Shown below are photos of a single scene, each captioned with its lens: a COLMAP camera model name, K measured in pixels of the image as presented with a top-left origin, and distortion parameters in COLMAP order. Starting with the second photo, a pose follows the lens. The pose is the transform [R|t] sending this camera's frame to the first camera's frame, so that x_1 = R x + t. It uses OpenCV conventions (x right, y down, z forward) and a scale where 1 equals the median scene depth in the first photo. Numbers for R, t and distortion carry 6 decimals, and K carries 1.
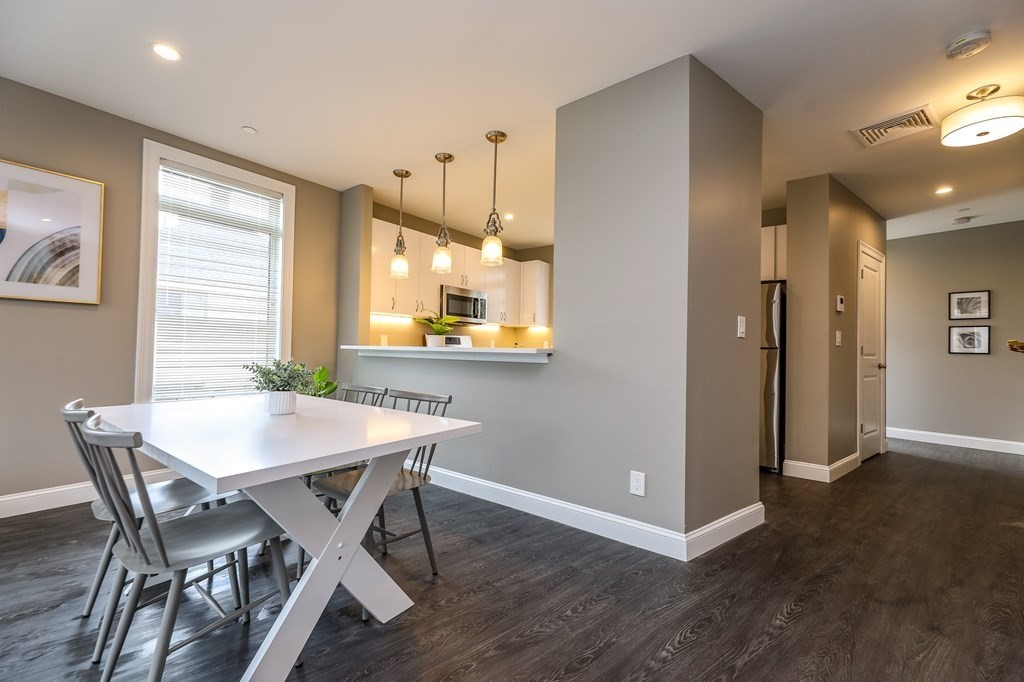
lens RADIAL K [[413.3, 0, 513.7], [0, 413.3, 342.7], [0, 0, 1]] dist [-0.002428, -0.000538]
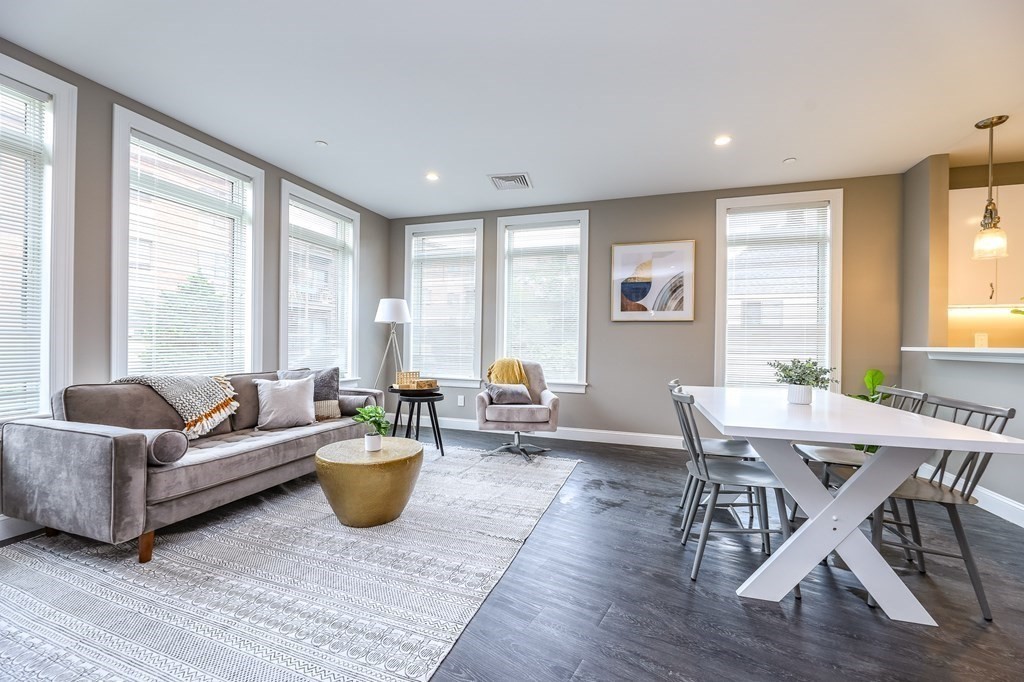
lens RADIAL K [[413.3, 0, 513.7], [0, 413.3, 342.7], [0, 0, 1]] dist [-0.002428, -0.000538]
pose [[0.332042, -0.015637, -0.943135, 0.186211], [0.009449, 0.999868, -0.013251, 0.001506], [0.943217, -0.004512, 0.332146, -0.115106]]
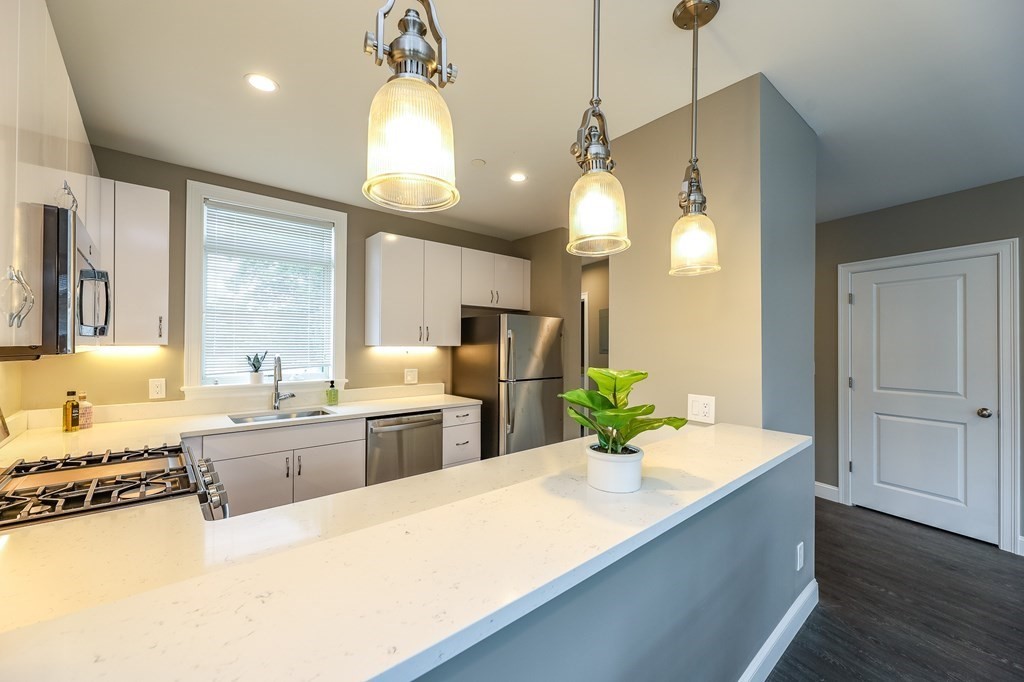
lens RADIAL K [[408.6, 0, 513.6], [0, 408.6, 342.7], [0, 0, 1]] dist [-0.002146, 0.000053]
pose [[0.197476, -0.009997, 0.980257, -0.572059], [-0.019259, 0.999715, 0.014075, -0.114836], [-0.980119, -0.021658, 0.197227, 1.133746]]
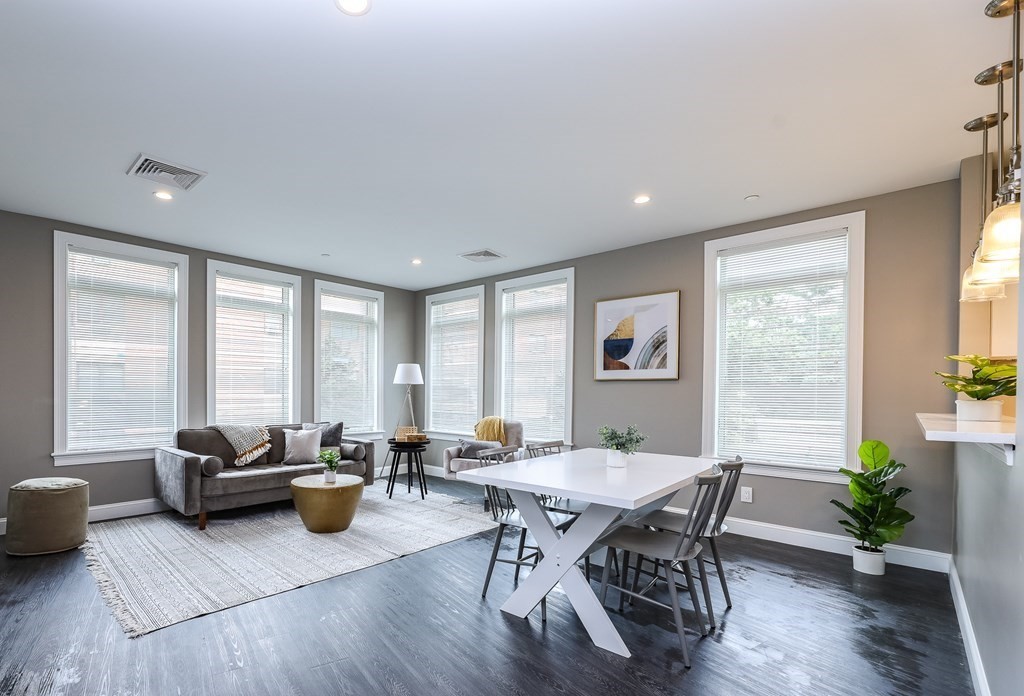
lens RADIAL K [[474.2, 0, 436.5], [0, 474.2, 395.3], [0, 0, 1]] dist [-0.002599, -0.000295]
pose [[-0.134662, -0.011539, -0.990824, 0.615238], [0.006177, 0.999903, -0.012484, -0.023955], [0.990872, -0.007802, -0.134578, 0.393562]]
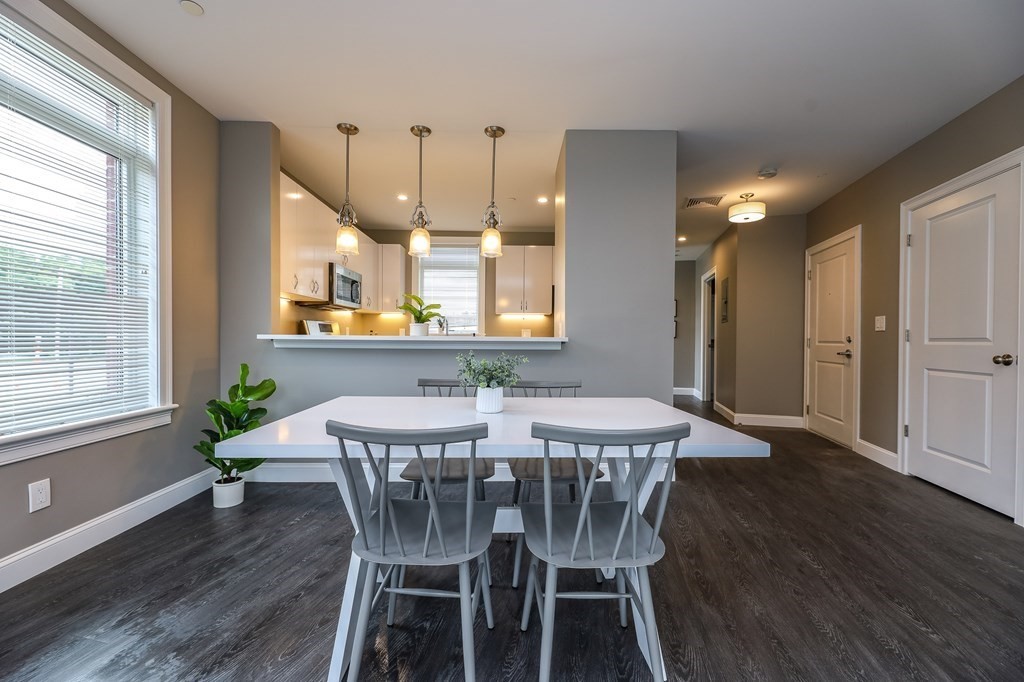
lens RADIAL K [[408.6, 0, 513.6], [0, 408.6, 342.7], [0, 0, 1]] dist [-0.002146, 0.000053]
pose [[0.783883, -0.016177, 0.620697, -0.661791], [-0.005266, 0.999451, 0.032698, -0.006691], [-0.620886, -0.028900, 0.783368, 0.161962]]
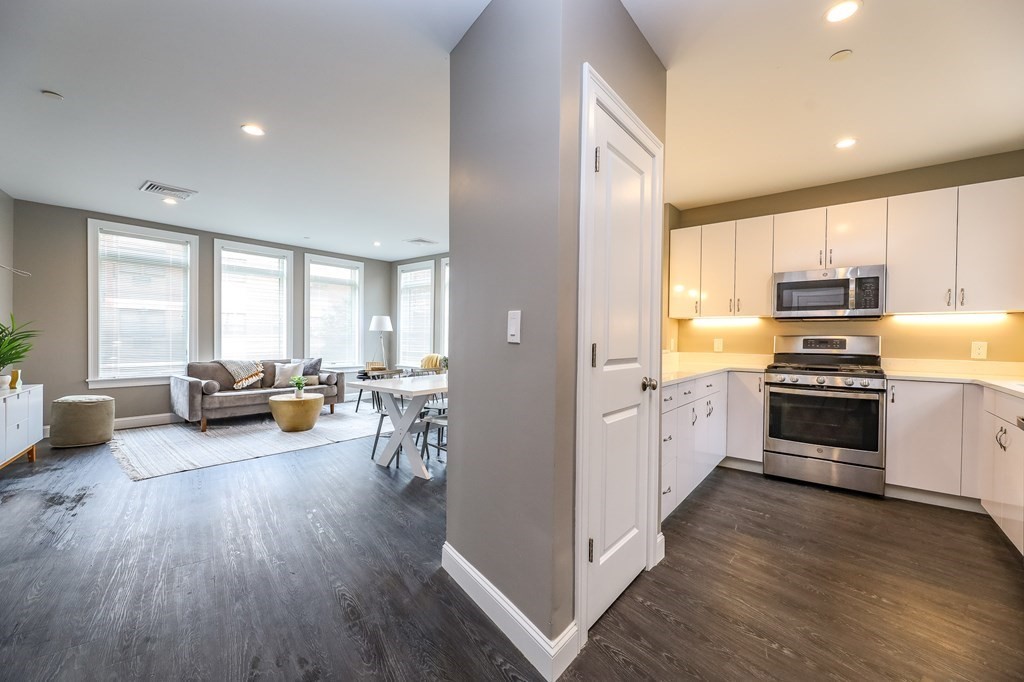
lens RADIAL K [[409.7, 0, 513.9], [0, 409.7, 342.8], [0, 0, 1]] dist [-0.000863, -0.000334]
pose [[-0.022549, -0.006713, -0.999723, 1.005881], [0.005044, 0.999964, -0.006829, -0.007384], [0.999733, -0.005196, -0.022514, 0.852773]]
